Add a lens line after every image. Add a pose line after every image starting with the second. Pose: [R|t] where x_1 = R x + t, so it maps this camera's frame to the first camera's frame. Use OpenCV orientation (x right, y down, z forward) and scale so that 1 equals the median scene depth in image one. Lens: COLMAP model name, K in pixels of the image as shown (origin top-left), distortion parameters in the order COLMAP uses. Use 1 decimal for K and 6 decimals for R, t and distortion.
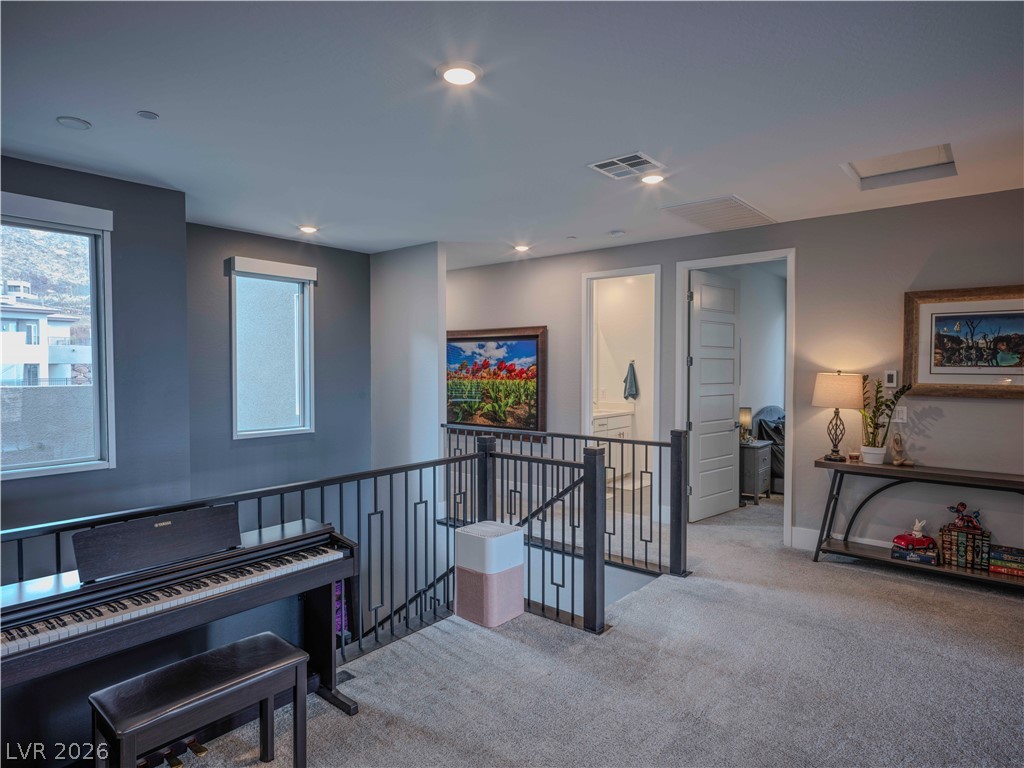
lens RADIAL K [[593.5, 0, 504.8], [0, 593.5, 385.1], [0, 0, 1]] dist [0.000623, 0.000965]
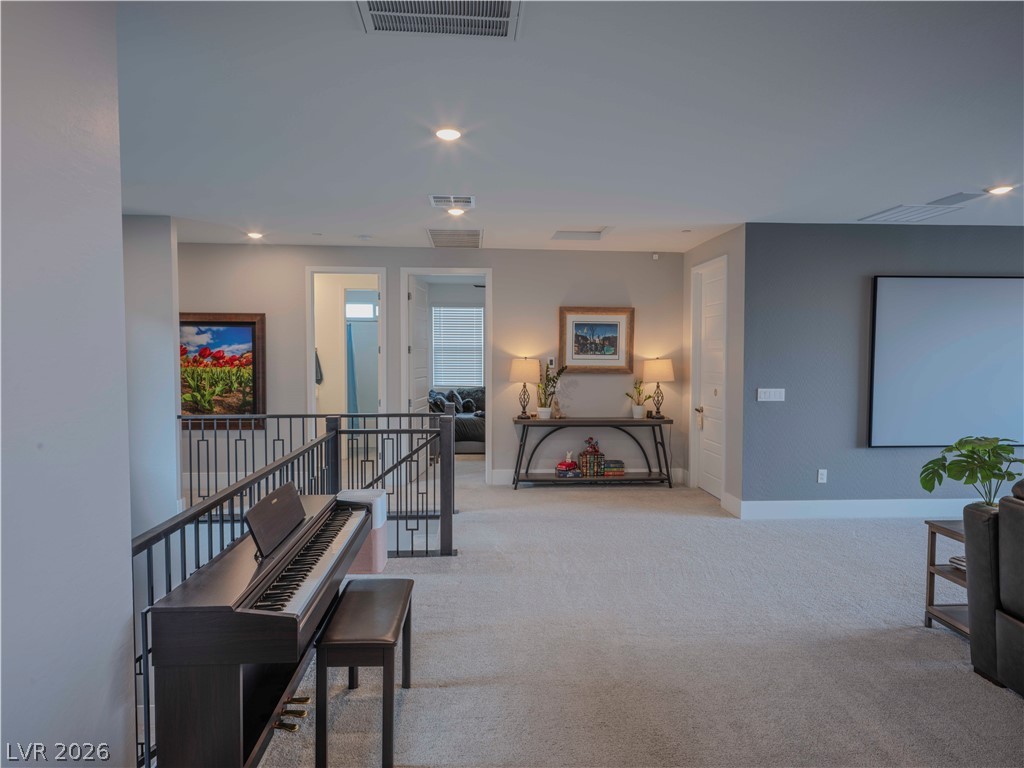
lens RADIAL K [[593.5, 0, 504.8], [0, 593.5, 385.1], [0, 0, 1]] dist [0.000623, 0.000965]
pose [[0.721810, -0.031876, 0.691357, -0.477052], [0.018640, 0.999472, 0.026622, 0.004413], [-0.691841, -0.006329, 0.722022, -0.021250]]
